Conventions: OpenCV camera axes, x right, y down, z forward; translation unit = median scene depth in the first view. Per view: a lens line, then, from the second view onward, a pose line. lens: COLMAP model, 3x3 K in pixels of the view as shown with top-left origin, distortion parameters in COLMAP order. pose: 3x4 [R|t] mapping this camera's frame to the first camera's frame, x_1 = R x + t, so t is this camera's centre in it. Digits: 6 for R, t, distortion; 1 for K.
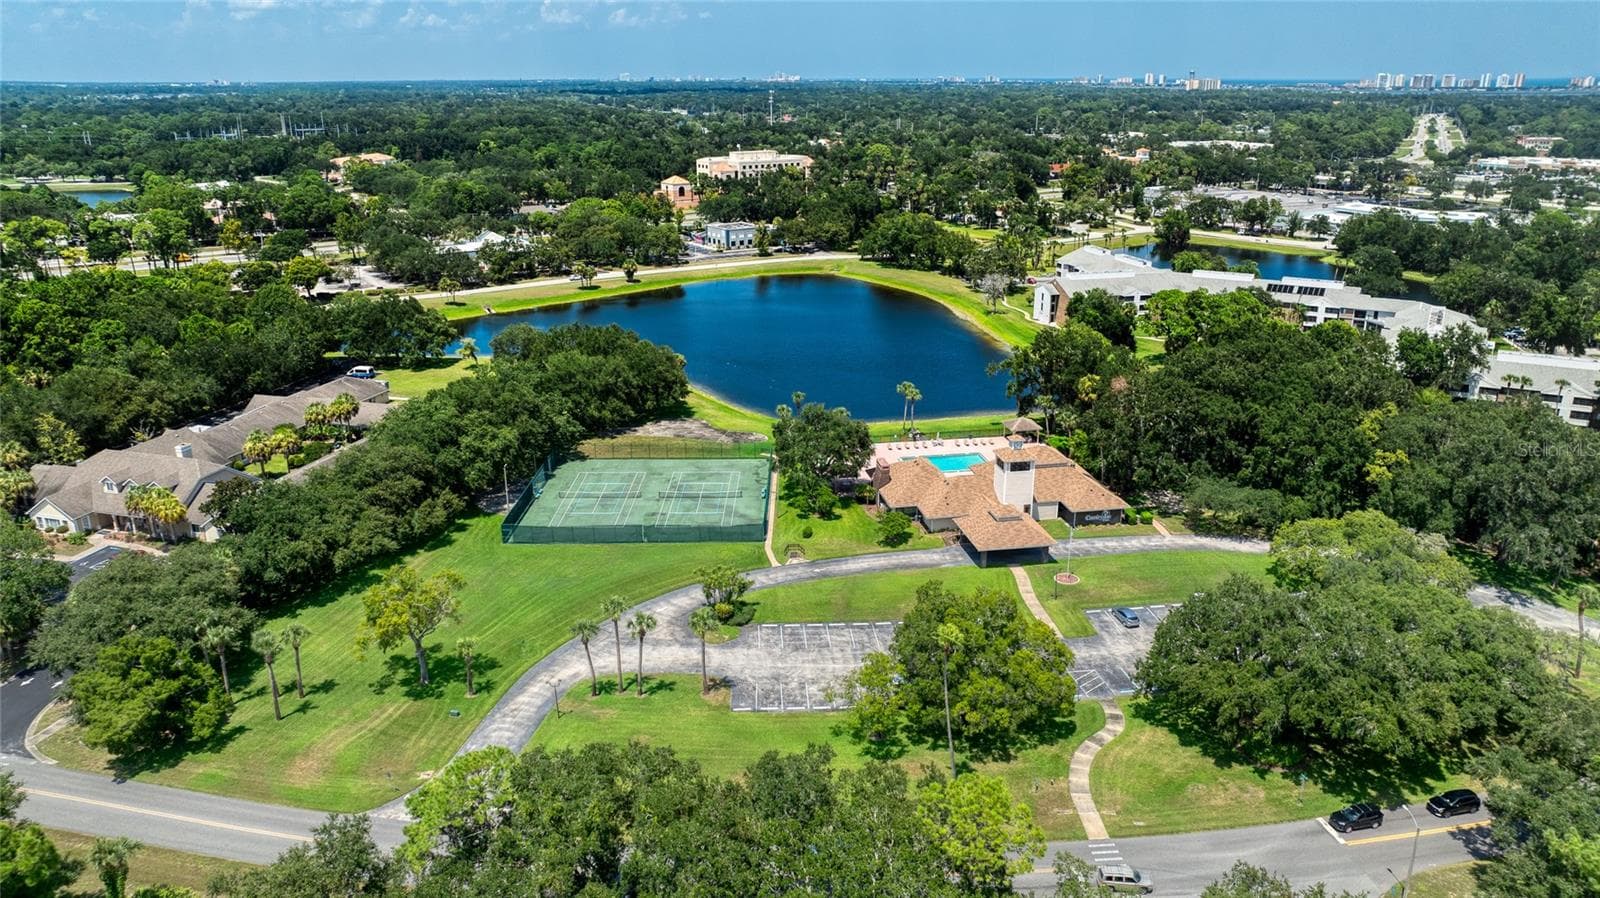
lens RADIAL K [[1124.4, 0, 800.0], [0, 1124.4, 449.0], [0, 0, 1]] dist [-0.019773, 0.008012]
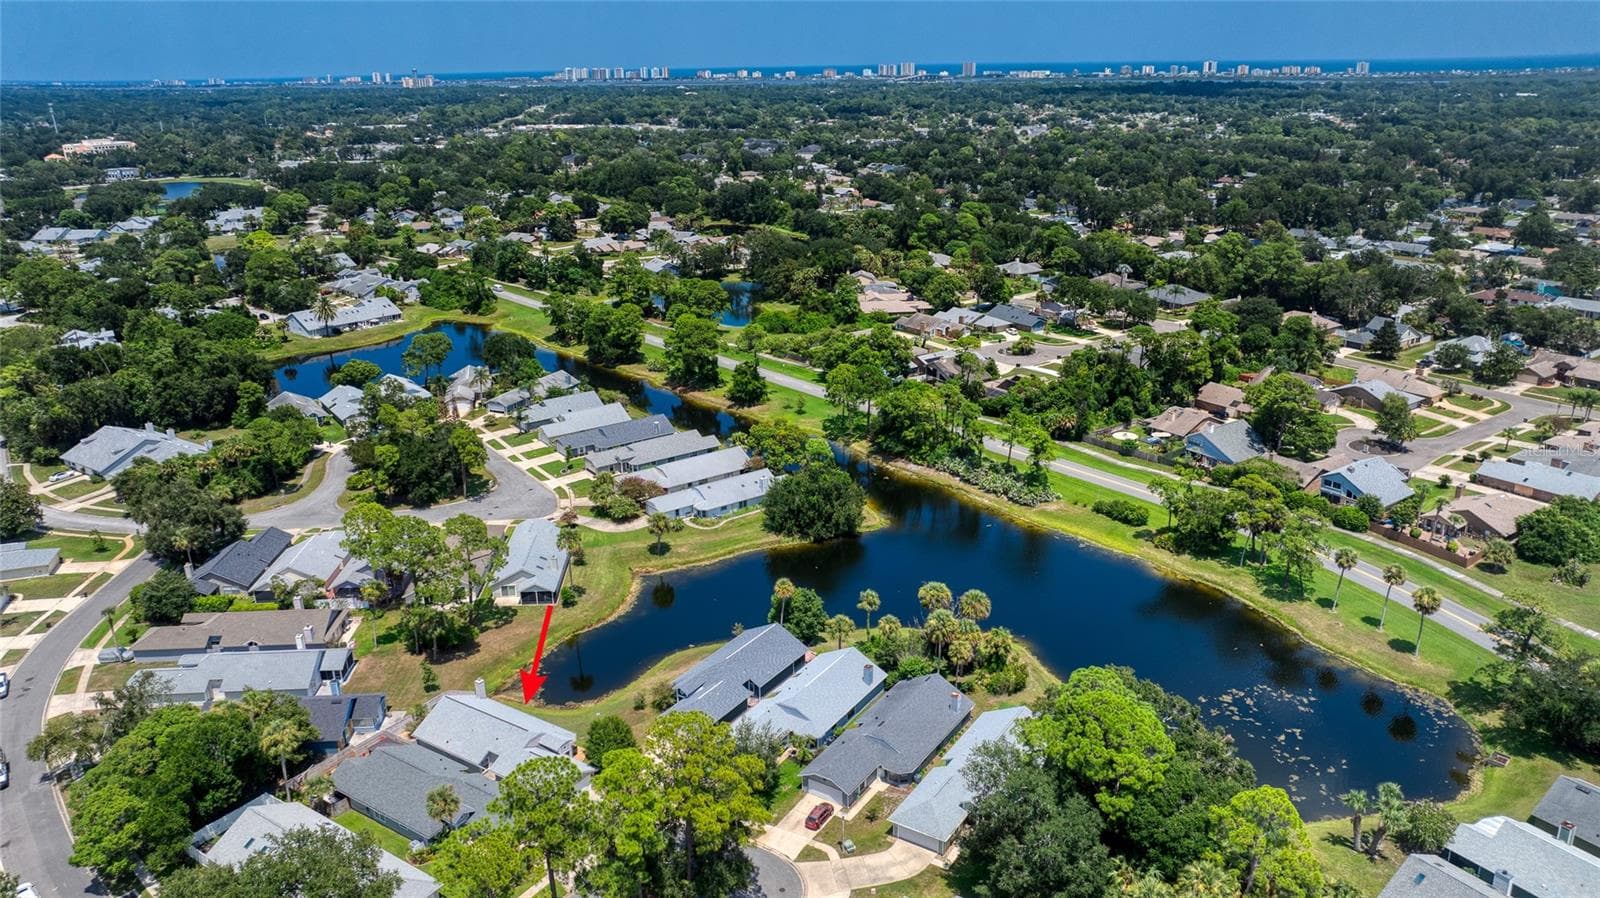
lens RADIAL K [[1124.4, 0, 800.0], [0, 1124.4, 449.0], [0, 0, 1]] dist [-0.019773, 0.008012]
pose [[0.811662, -0.202304, 0.547977, -0.295672], [0.200360, 0.977620, 0.064149, 0.476120], [-0.548690, 0.057725, 0.834030, -1.556084]]
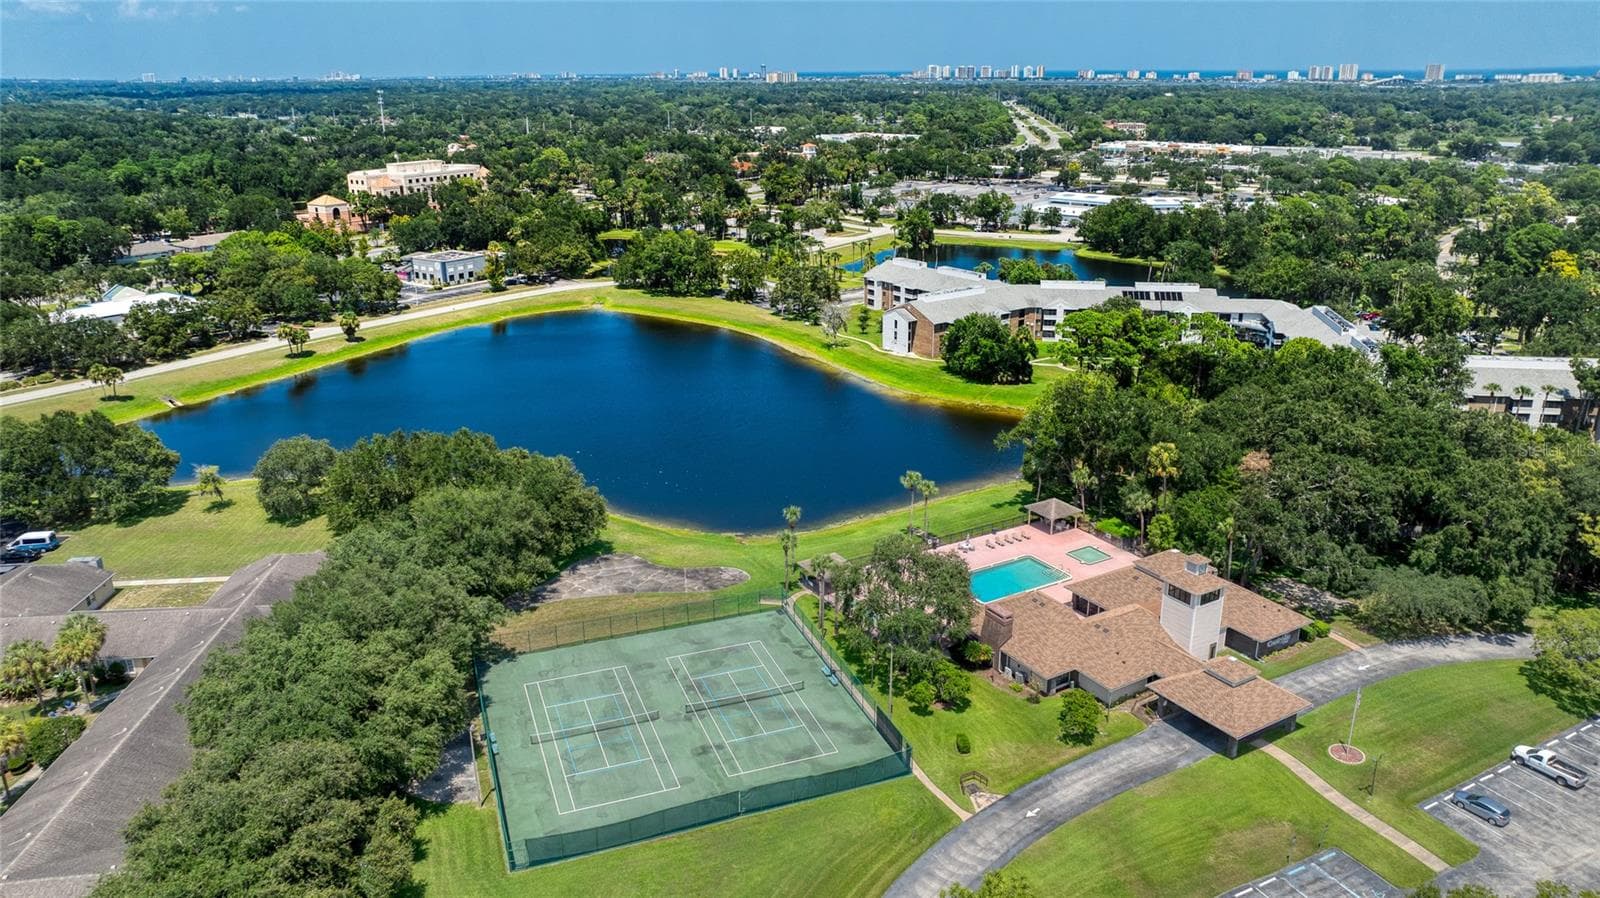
lens RADIAL K [[1124.4, 0, 800.0], [0, 1124.4, 449.0], [0, 0, 1]] dist [-0.019773, 0.008012]
pose [[0.935656, -0.118116, 0.332561, -0.109368], [0.117017, 0.992854, 0.023405, -0.049052], [-0.332949, 0.017016, 0.942791, 0.148912]]
